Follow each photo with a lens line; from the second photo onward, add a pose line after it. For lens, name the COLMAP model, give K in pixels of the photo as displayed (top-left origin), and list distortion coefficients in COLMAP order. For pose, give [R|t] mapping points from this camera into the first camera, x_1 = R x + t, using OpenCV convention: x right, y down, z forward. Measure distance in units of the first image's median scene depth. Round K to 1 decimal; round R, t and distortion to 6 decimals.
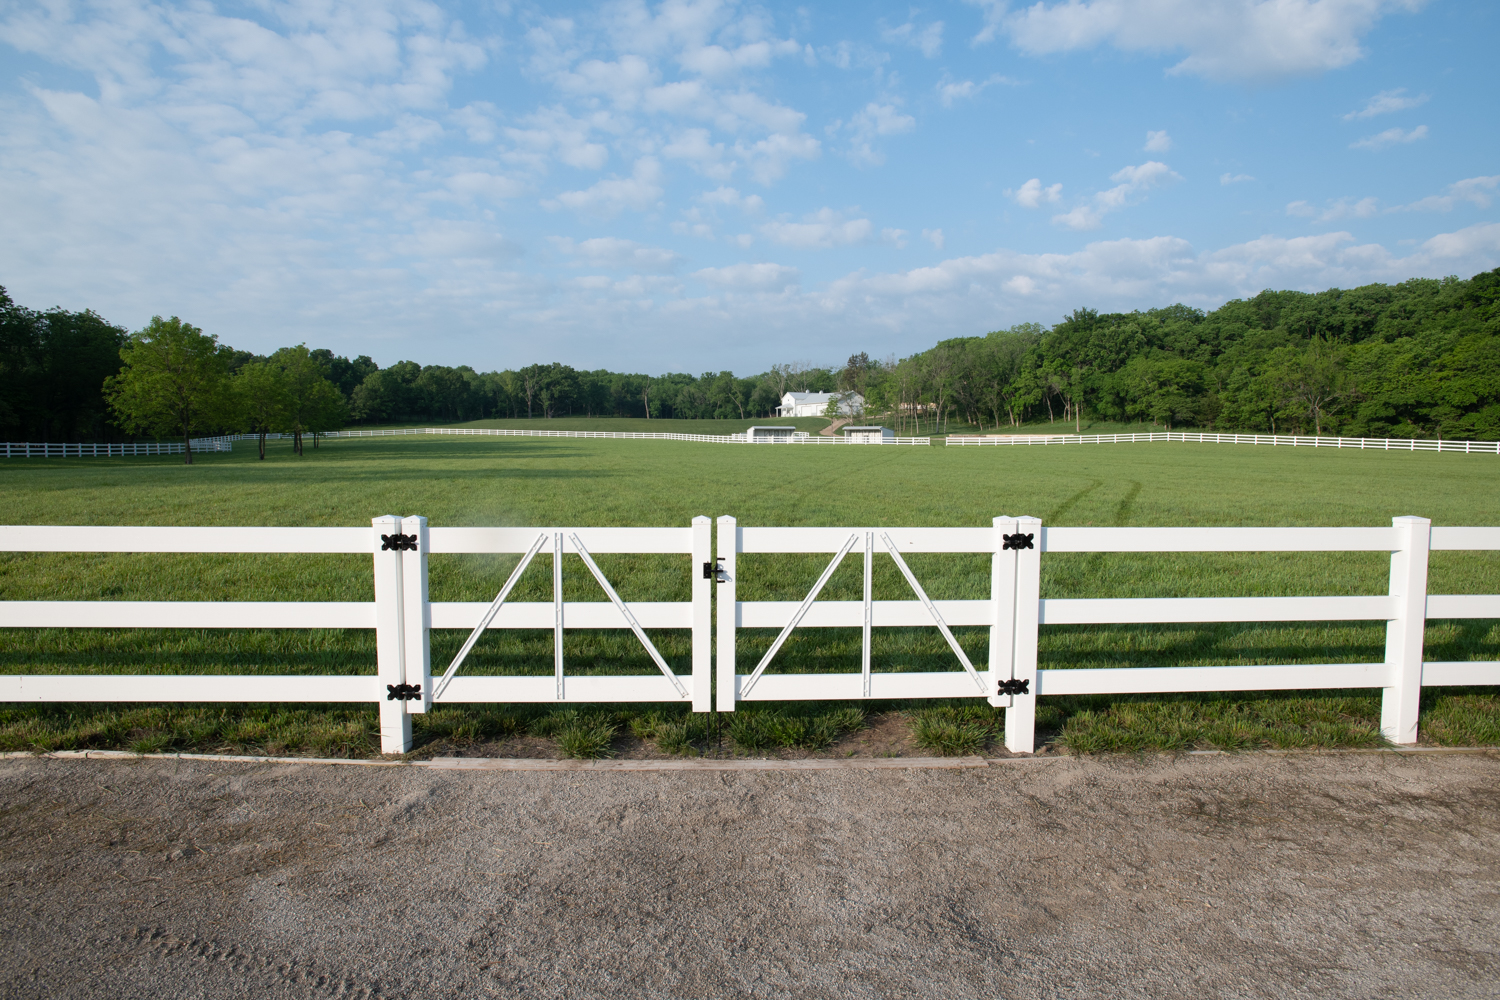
lens RADIAL K [[790.2, 0, 750.0], [0, 790.2, 500.0], [0, 0, 1]] dist [0.000169, 0.001718]
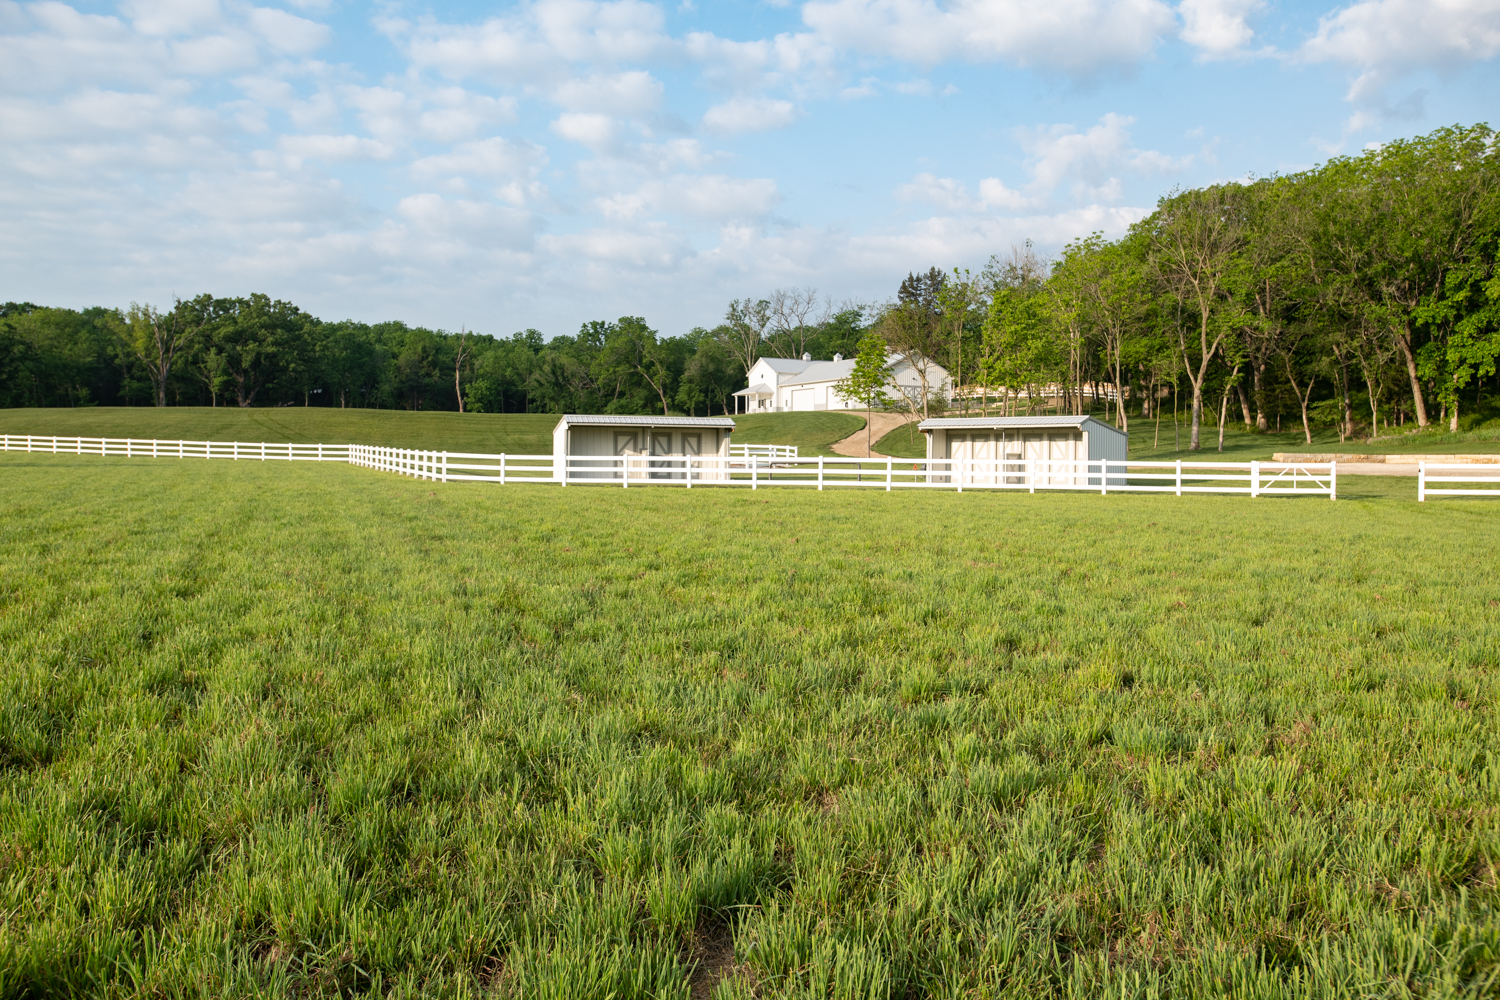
lens RADIAL K [[987.5, 0, 750.0], [0, 987.5, 500.0], [0, 0, 1]] dist [0.004158, 0.000990]
pose [[0.999967, 0.007721, -0.002375, 0.042139], [-0.007813, 0.999104, -0.041602, -0.034429], [0.002052, 0.041619, 0.999131, 0.444346]]
